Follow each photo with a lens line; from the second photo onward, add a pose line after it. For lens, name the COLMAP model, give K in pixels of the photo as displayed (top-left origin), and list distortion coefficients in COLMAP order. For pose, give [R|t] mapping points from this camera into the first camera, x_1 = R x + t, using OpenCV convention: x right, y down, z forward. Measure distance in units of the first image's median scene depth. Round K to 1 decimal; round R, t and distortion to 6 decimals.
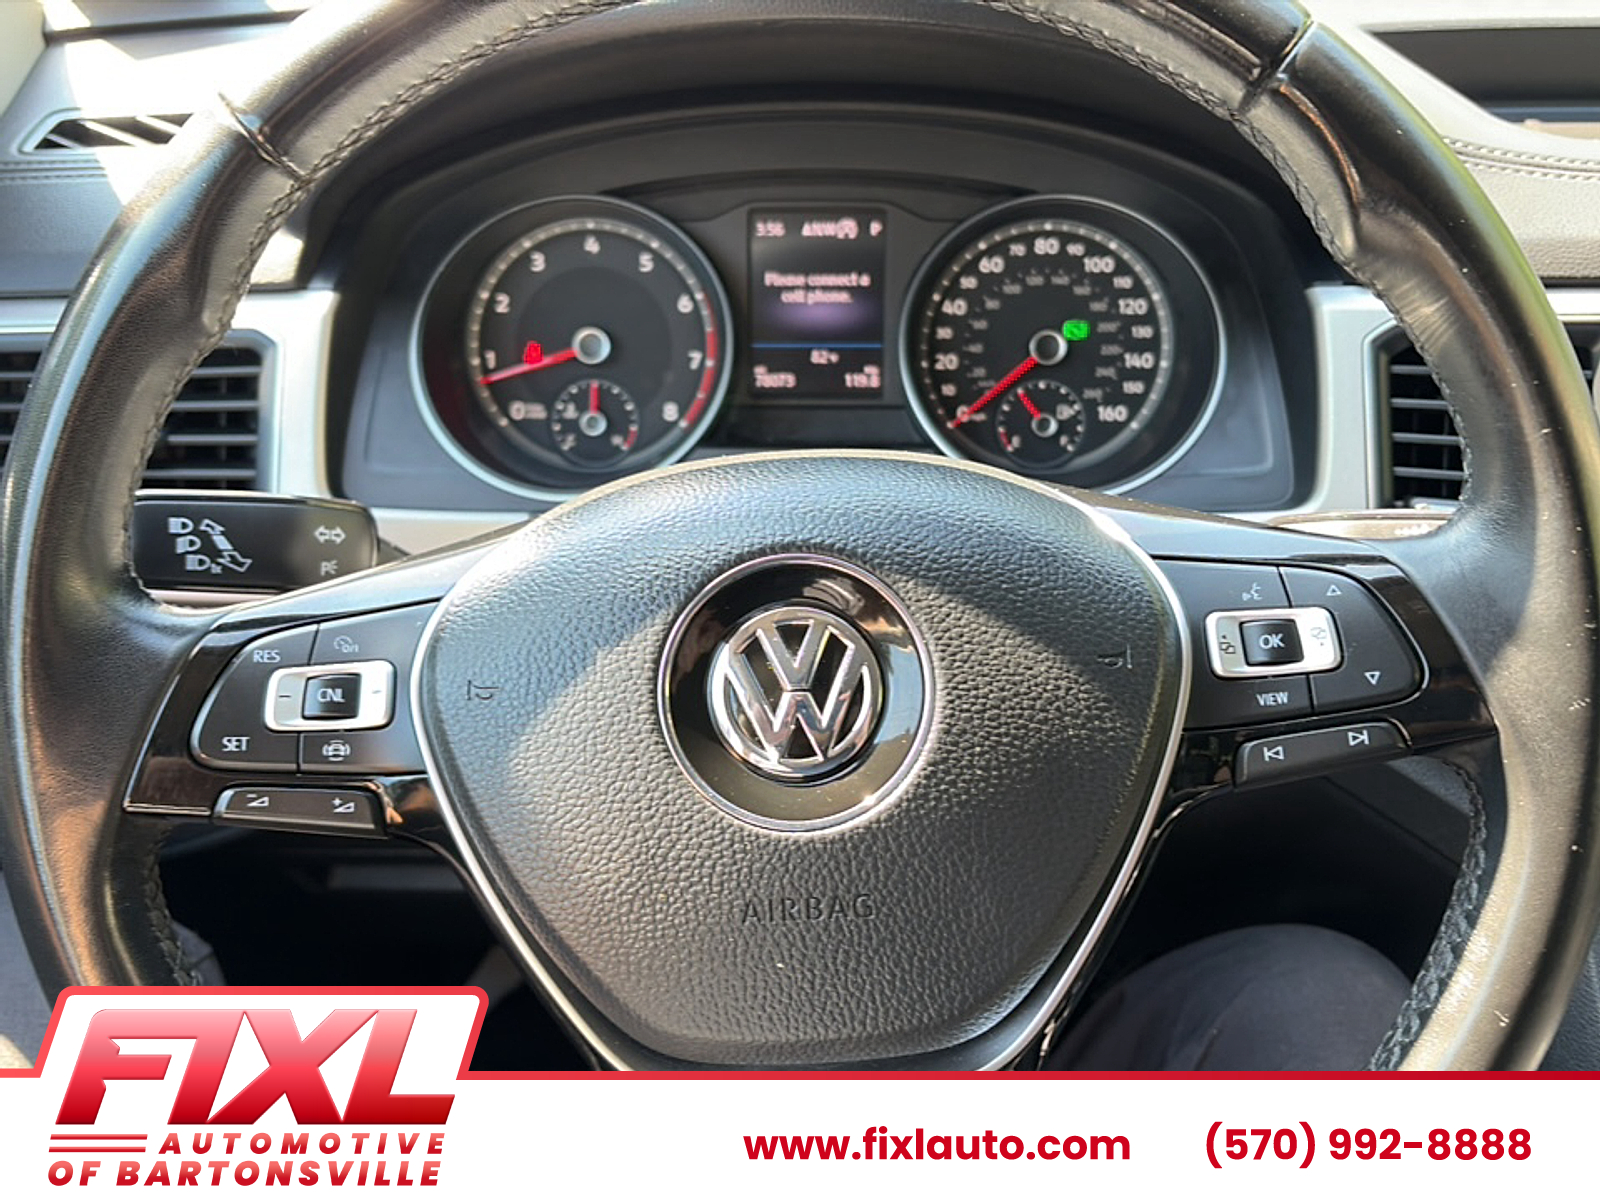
lens RADIAL K [[1601.2, 0, 792.3], [0, 1601.2, 621.6], [0, 0, 1]] dist [0.022281, 0.000000]
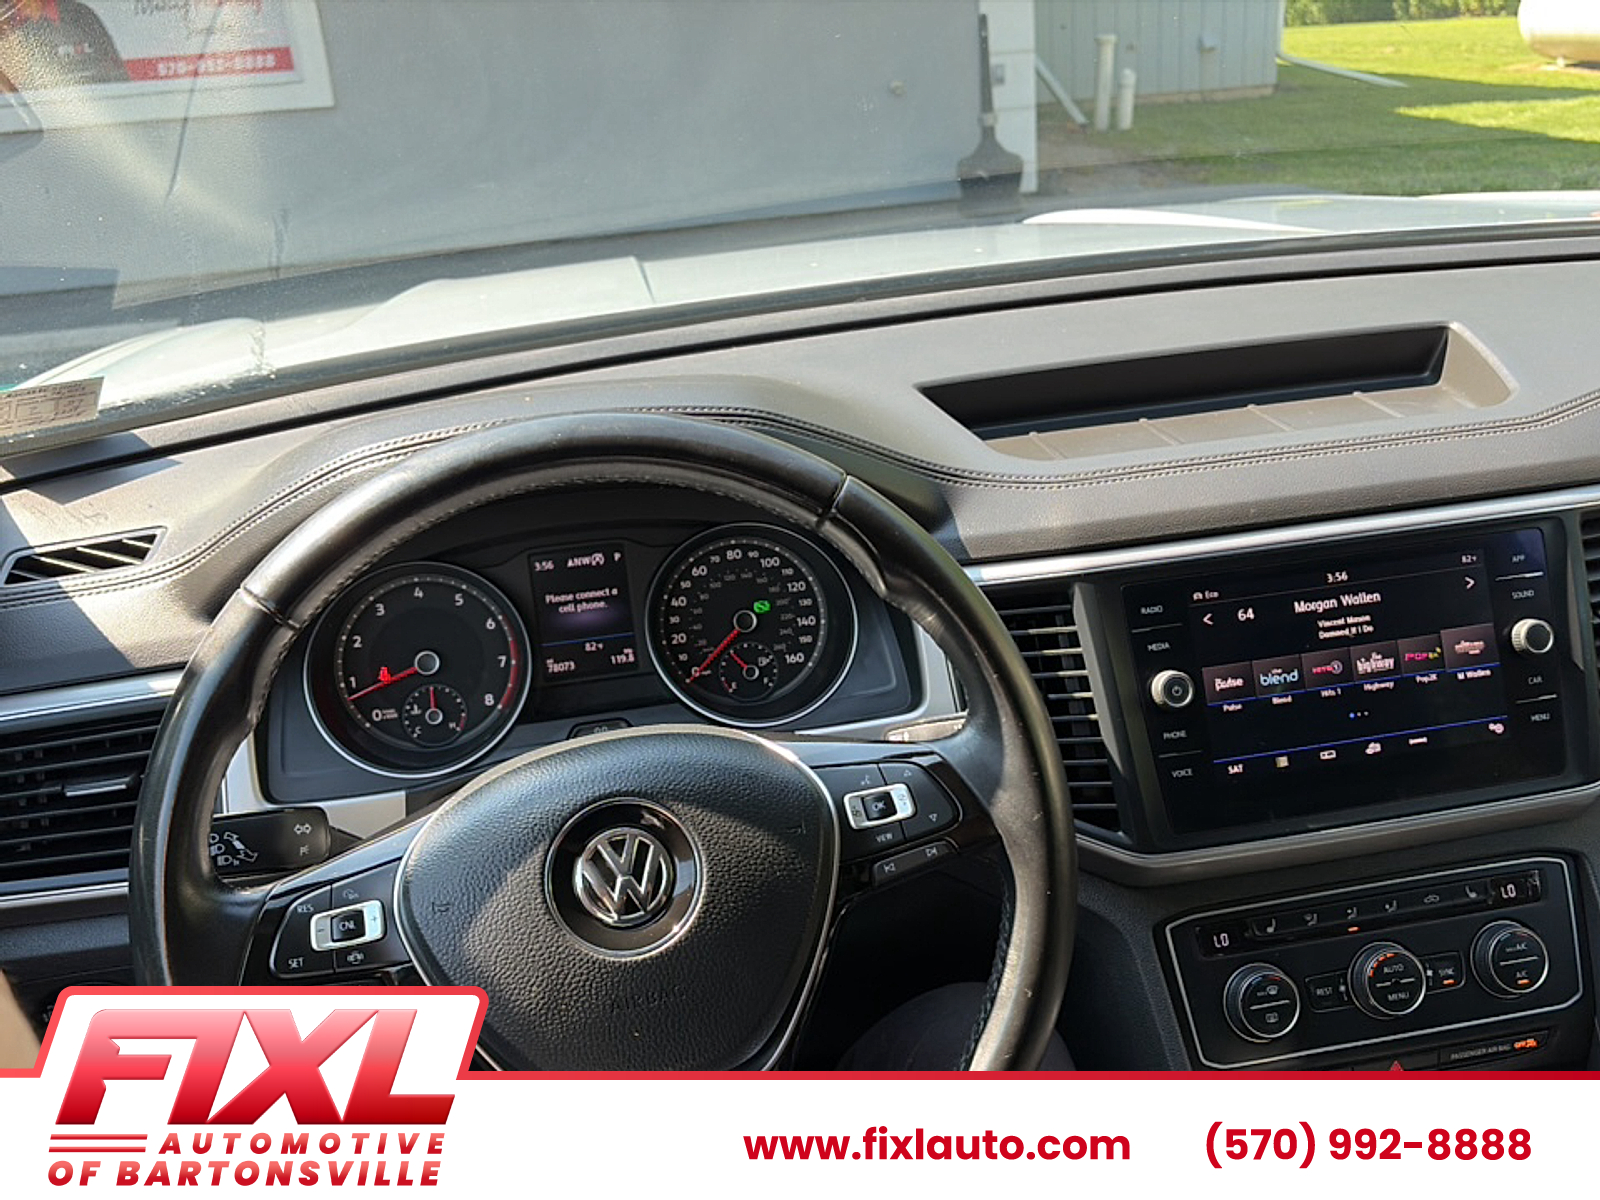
lens RADIAL K [[1601.2, 0, 834.7], [0, 1601.2, 576.9], [0, 0, 1]] dist [0.022281, 0.000000]
pose [[0.972945, -0.128924, 0.191719, -0.065582], [0.154545, 0.980012, -0.125268, -0.022628], [-0.171737, 0.151509, 0.973423, -0.790541]]
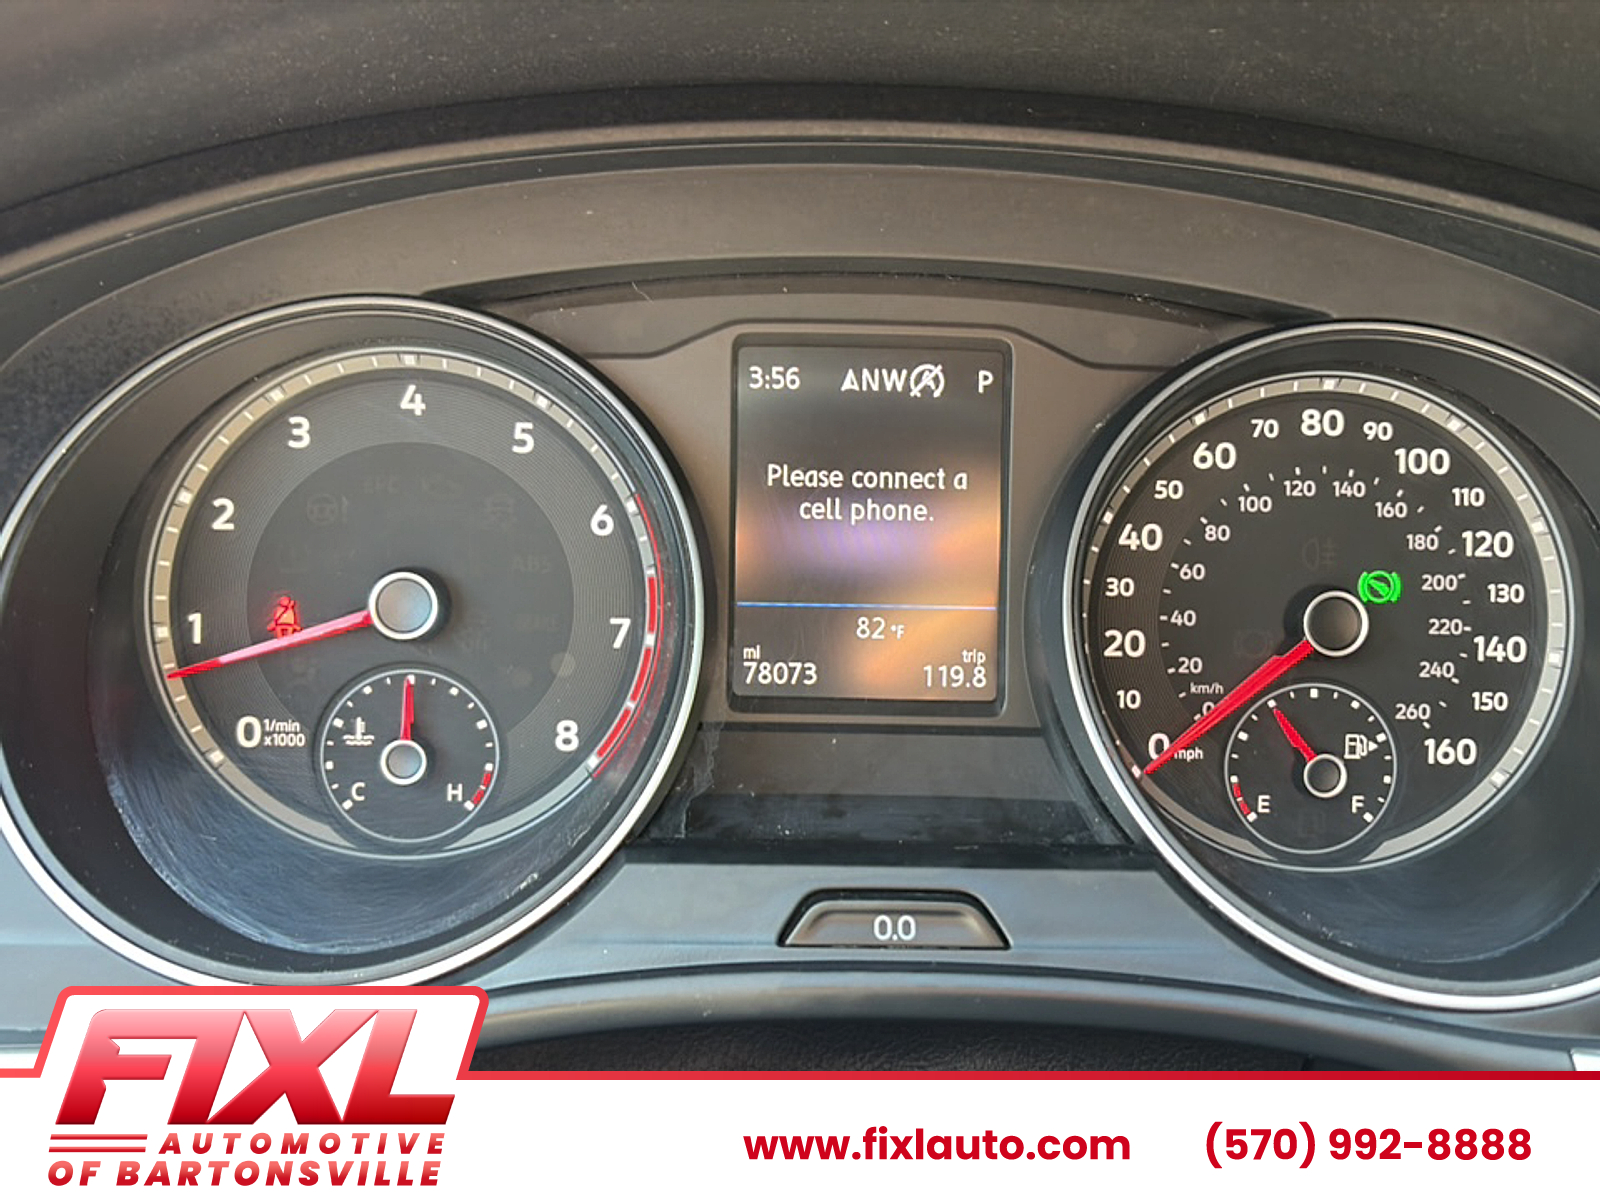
lens RADIAL K [[1601.2, 0, 795.0], [0, 1601.2, 595.6], [0, 0, 1]] dist [0.022281, 0.000000]
pose [[0.996557, 0.012675, 0.081934, -0.083921], [-0.004903, 0.995525, -0.094371, -0.226055], [-0.082764, 0.093644, 0.992160, 0.888415]]
